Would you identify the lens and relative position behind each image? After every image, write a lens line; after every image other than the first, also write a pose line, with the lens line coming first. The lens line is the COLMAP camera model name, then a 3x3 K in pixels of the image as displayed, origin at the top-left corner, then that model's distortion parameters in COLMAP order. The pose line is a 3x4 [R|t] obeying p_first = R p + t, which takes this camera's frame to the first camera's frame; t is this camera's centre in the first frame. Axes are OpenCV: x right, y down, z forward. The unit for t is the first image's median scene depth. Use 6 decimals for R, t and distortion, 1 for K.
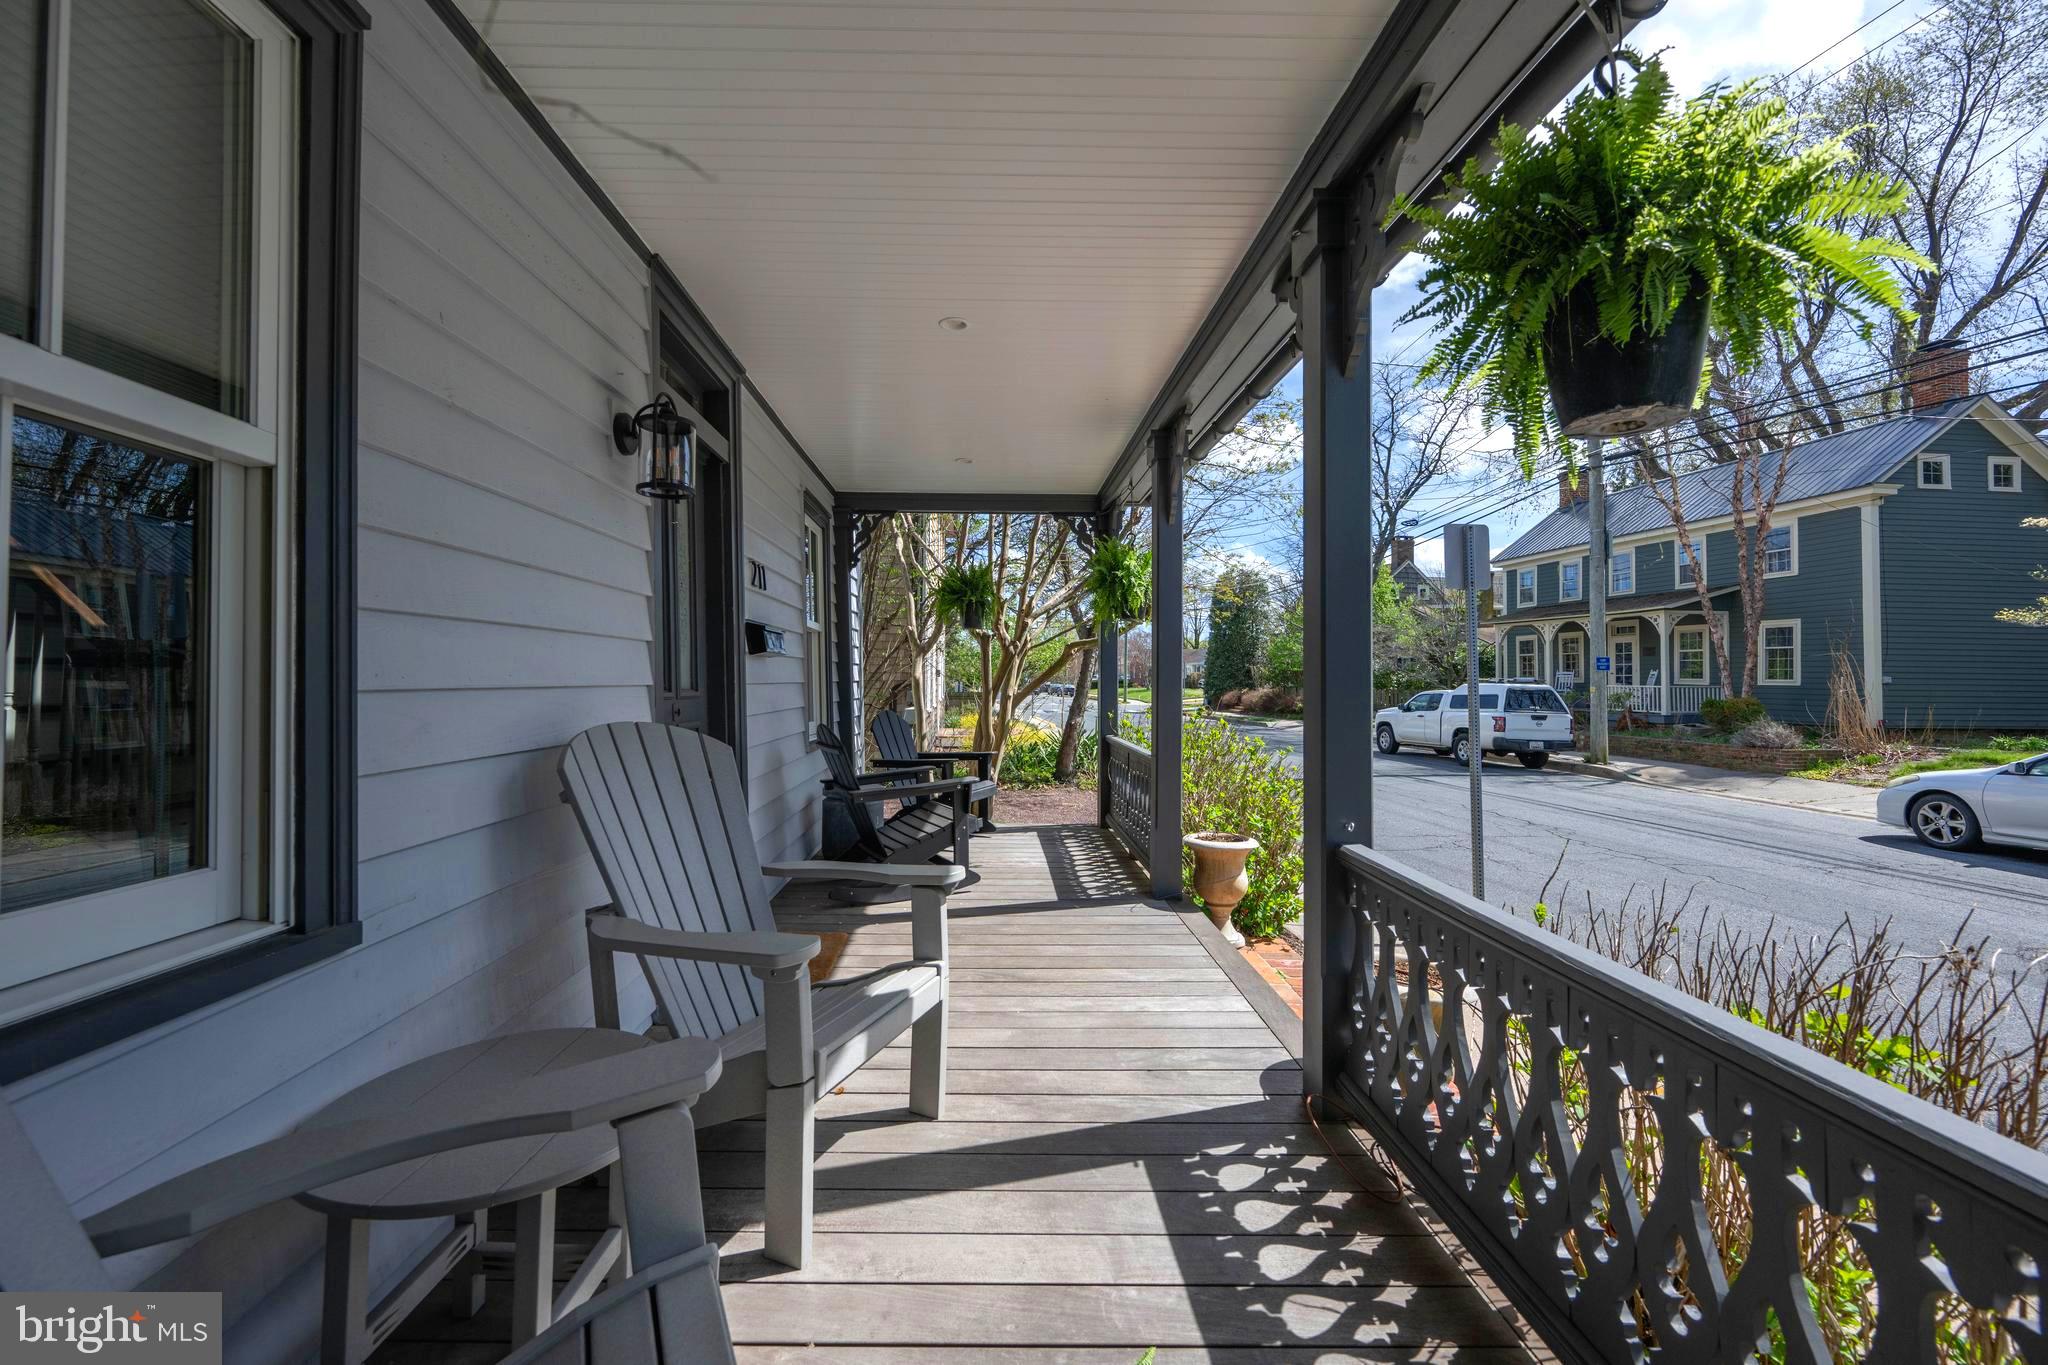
lens RADIAL K [[849.5, 0, 1028.2], [0, 849.5, 676.7], [0, 0, 1]] dist [-0.004207, -0.000622]
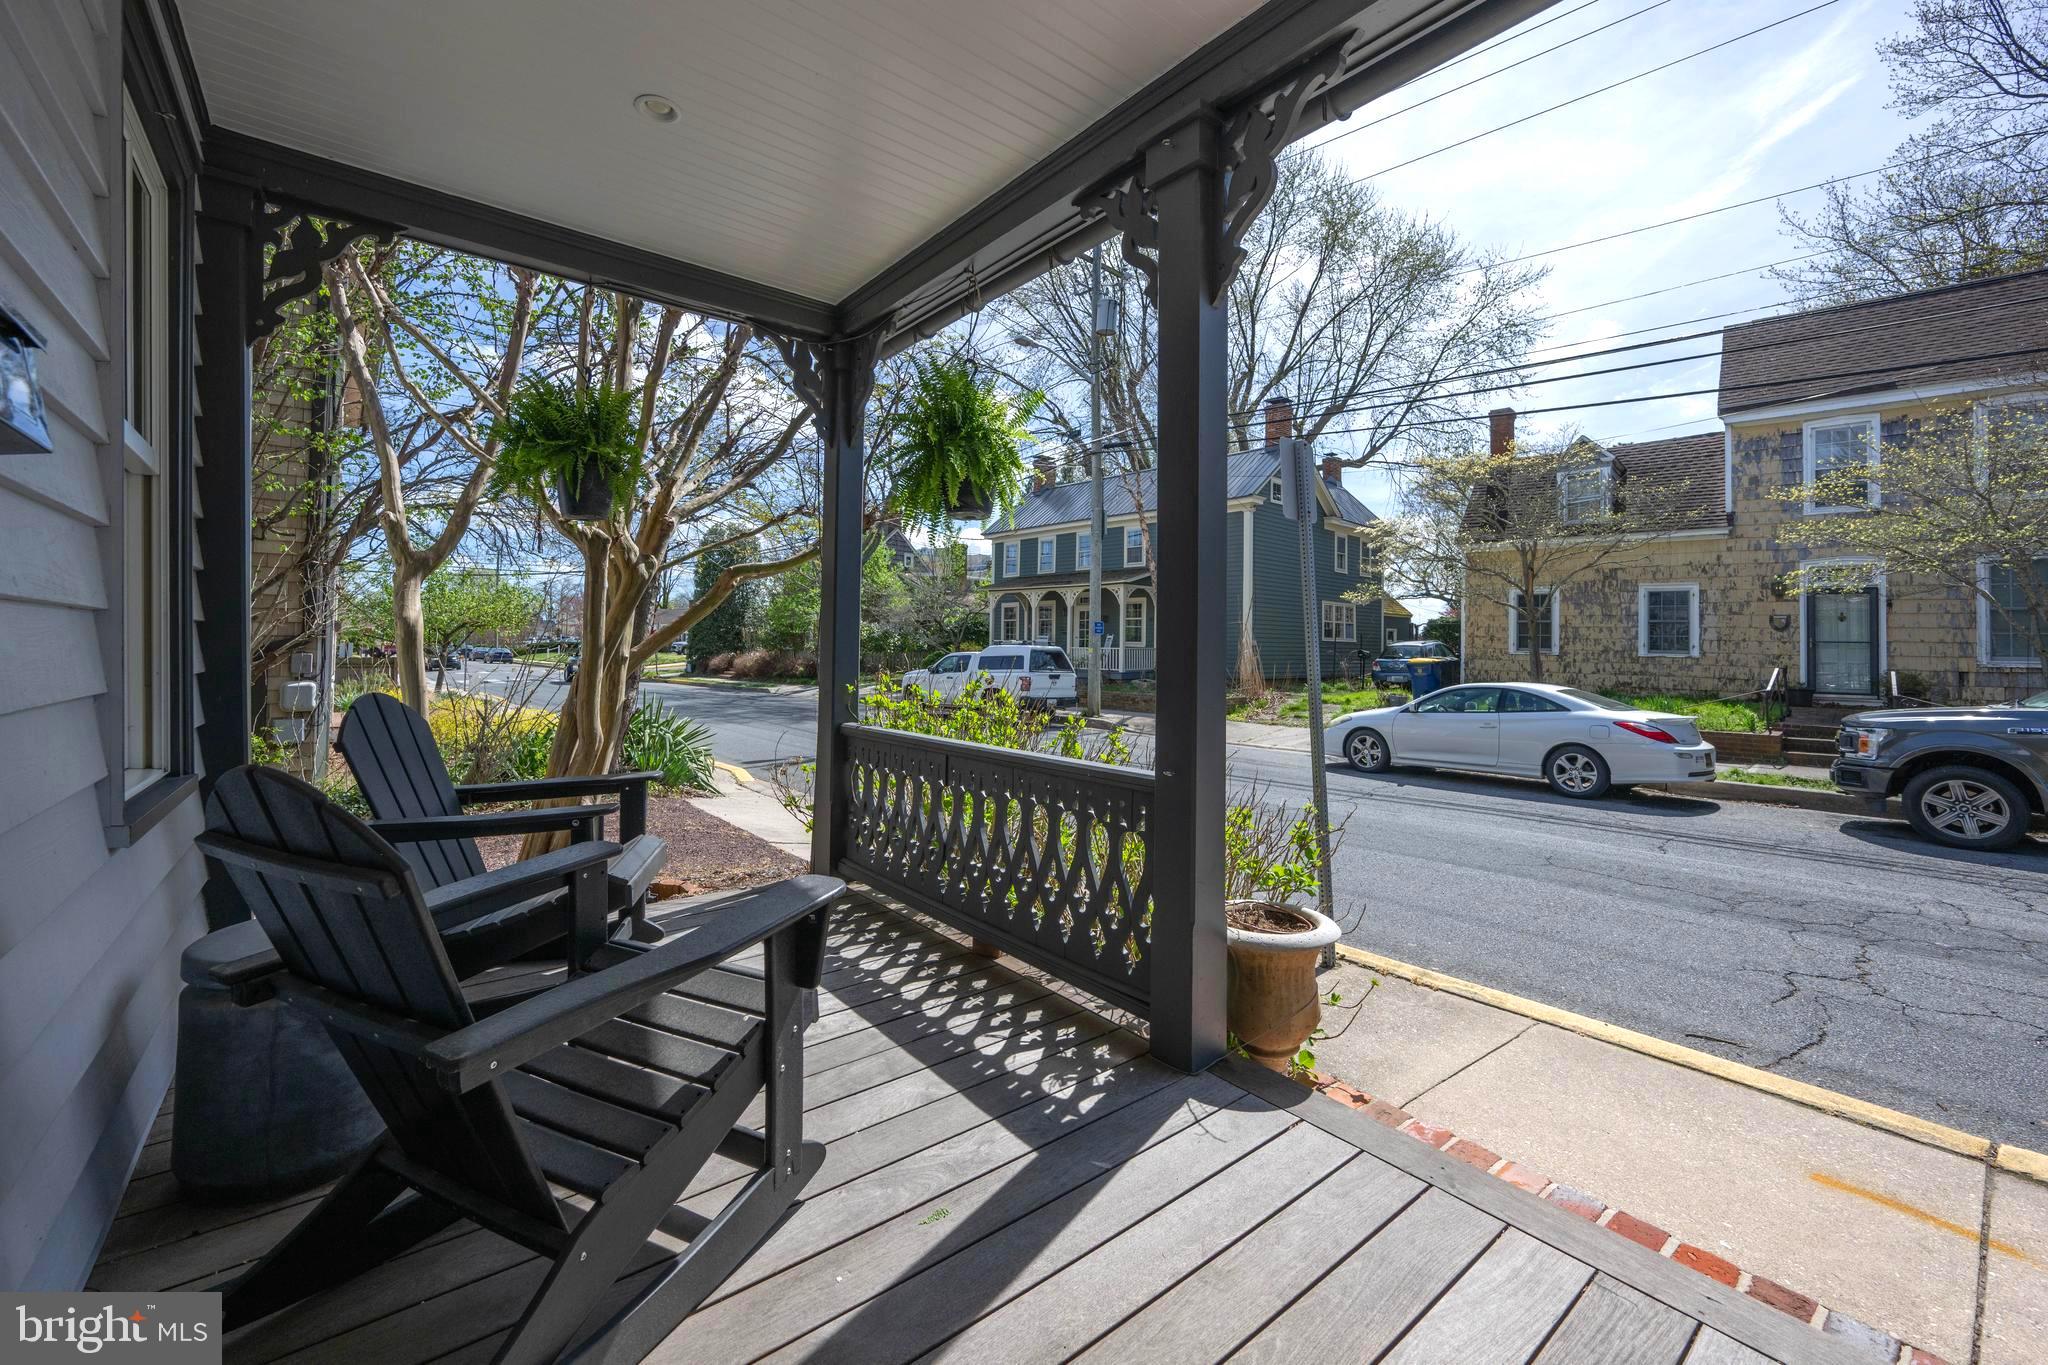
lens RADIAL K [[849.5, 0, 1054.8], [0, 849.5, 627.4], [0, 0, 1]] dist [-0.004207, -0.000622]
pose [[0.805024, 0.013509, 0.593088, -0.040051], [-0.004312, 0.999848, -0.016921, 0.003890], [-0.593226, 0.011064, 0.804960, 0.132297]]
